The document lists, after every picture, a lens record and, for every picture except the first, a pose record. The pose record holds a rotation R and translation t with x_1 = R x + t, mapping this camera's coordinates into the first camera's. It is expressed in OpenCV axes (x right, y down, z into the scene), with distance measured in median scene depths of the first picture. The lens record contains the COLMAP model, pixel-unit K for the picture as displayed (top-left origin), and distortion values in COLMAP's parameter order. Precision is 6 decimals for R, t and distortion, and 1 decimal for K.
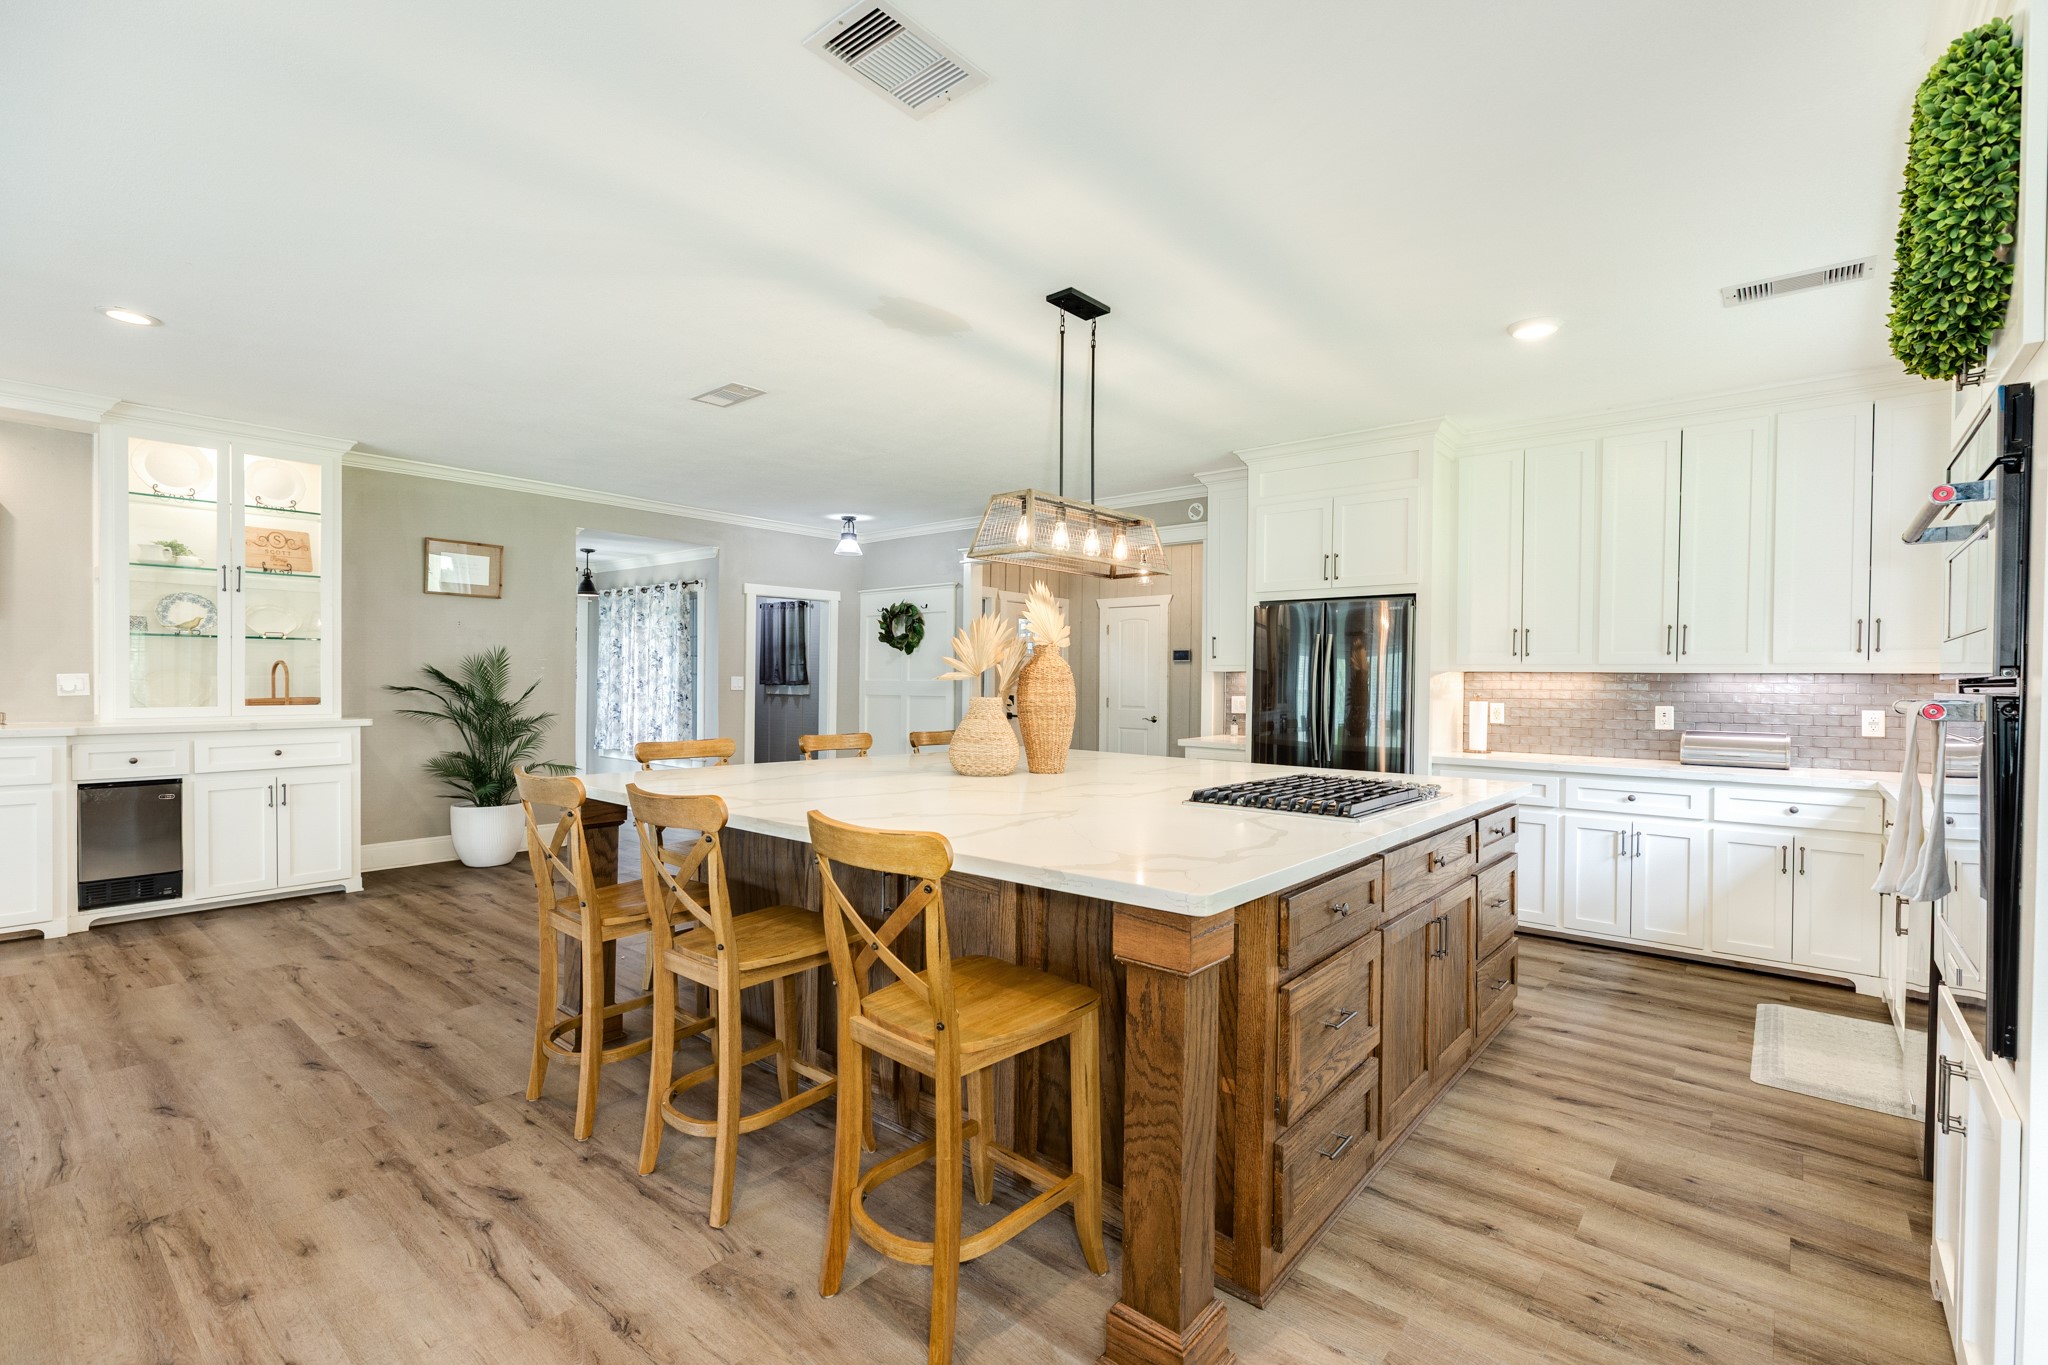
lens RADIAL K [[912.9, 0, 1024.7], [0, 912.9, 690.8], [0, 0, 1]] dist [0.004231, -0.001071]
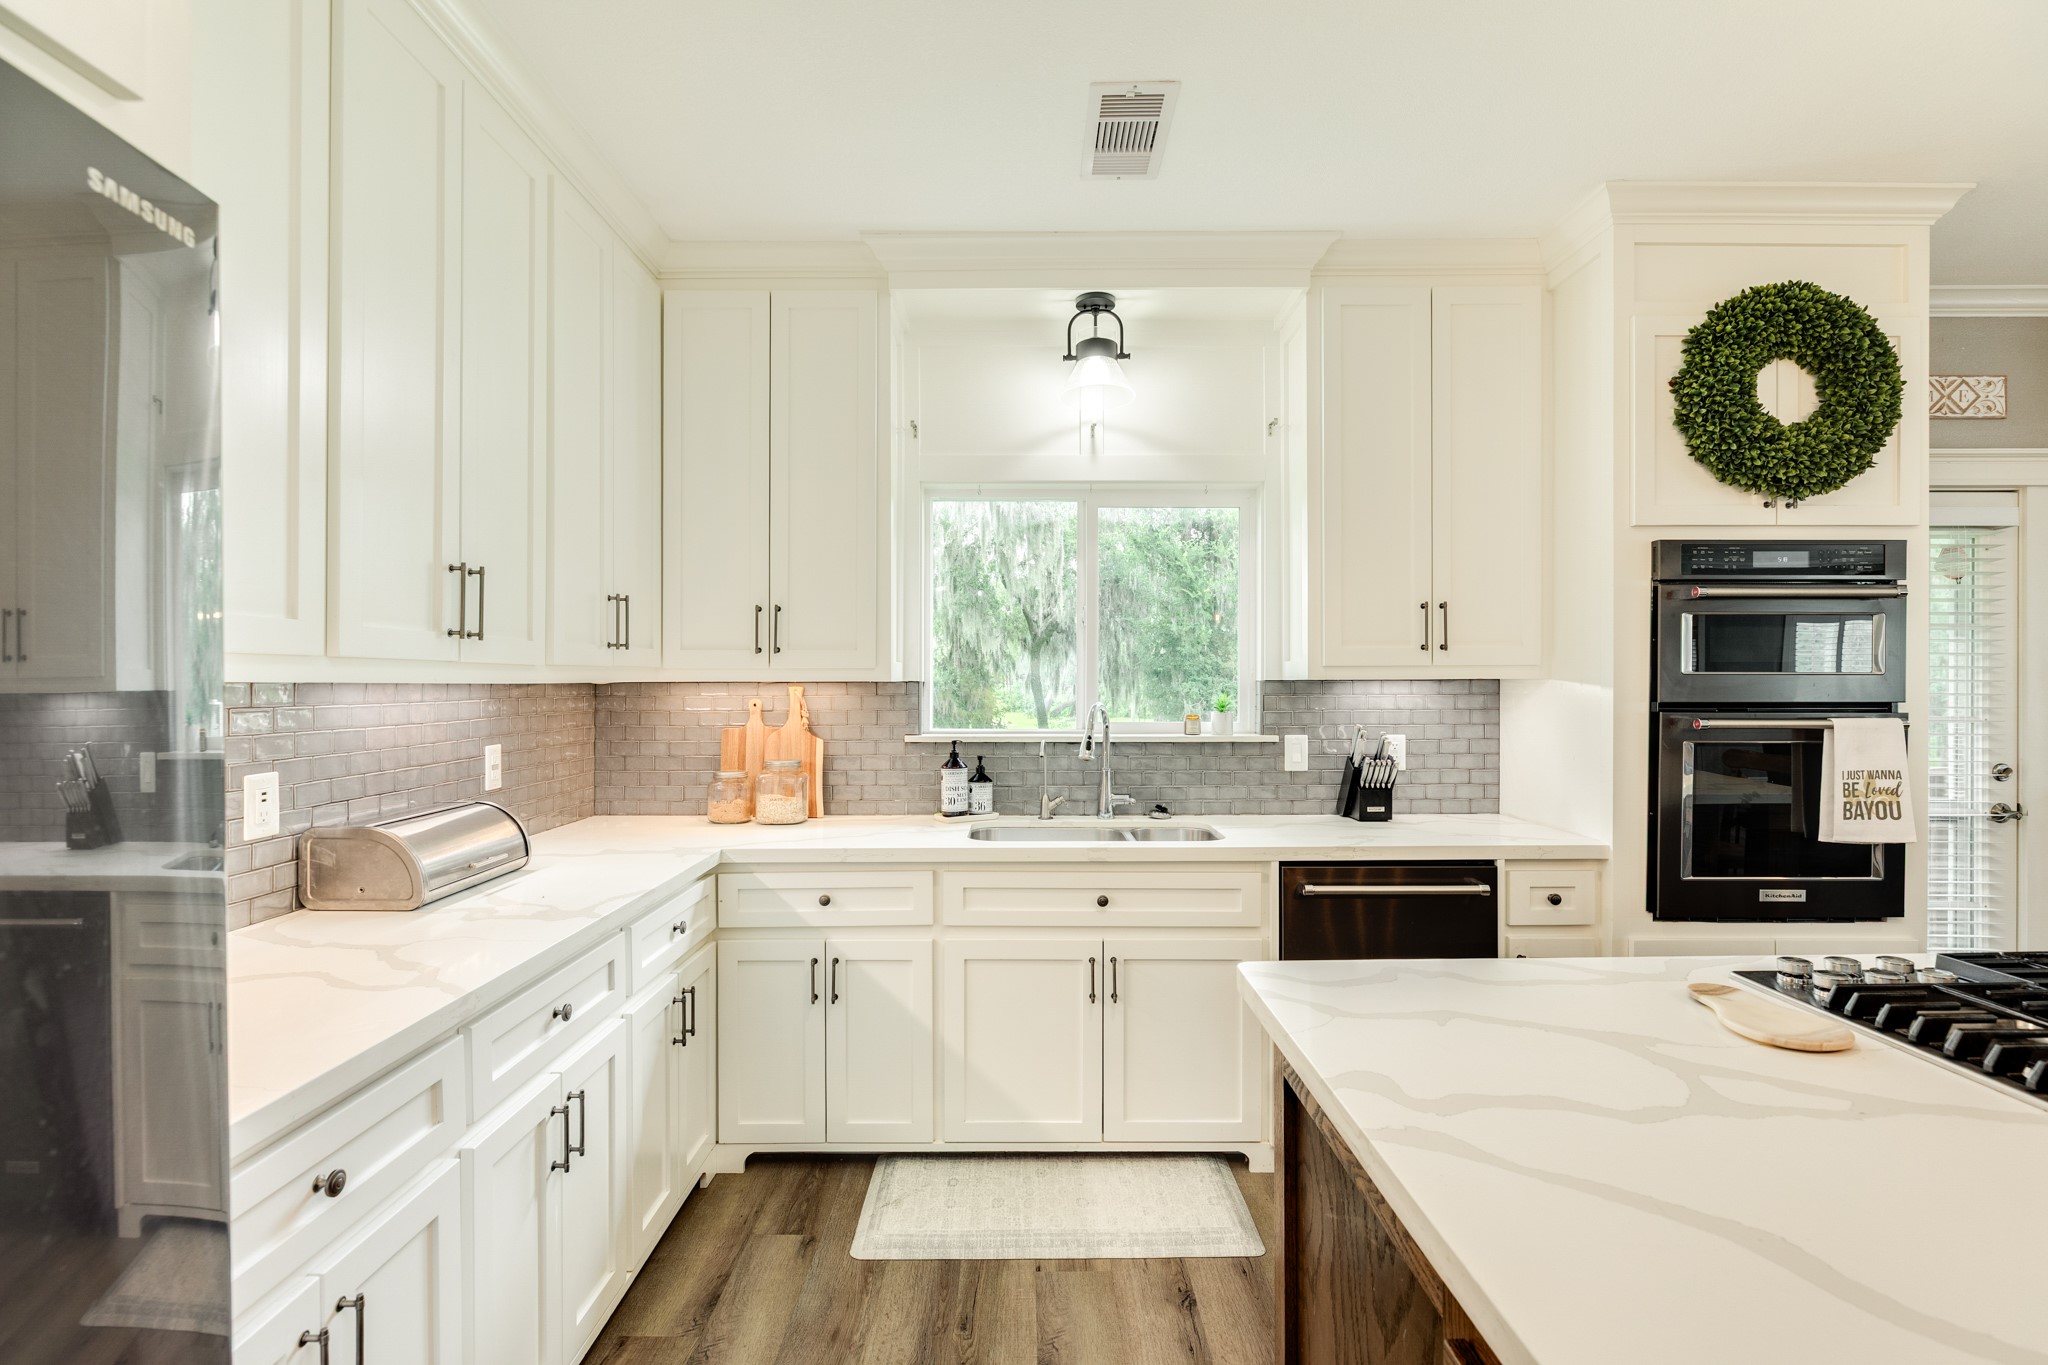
lens RADIAL K [[963.7, 0, 1025.9], [0, 963.7, 684.1], [0, 0, 1]] dist [0.000452, -0.000677]
pose [[-0.650954, -0.012440, 0.759015, 0.198001], [0.001899, 0.999836, 0.018015, -0.022693], [-0.759115, 0.013168, -0.650824, 0.939038]]
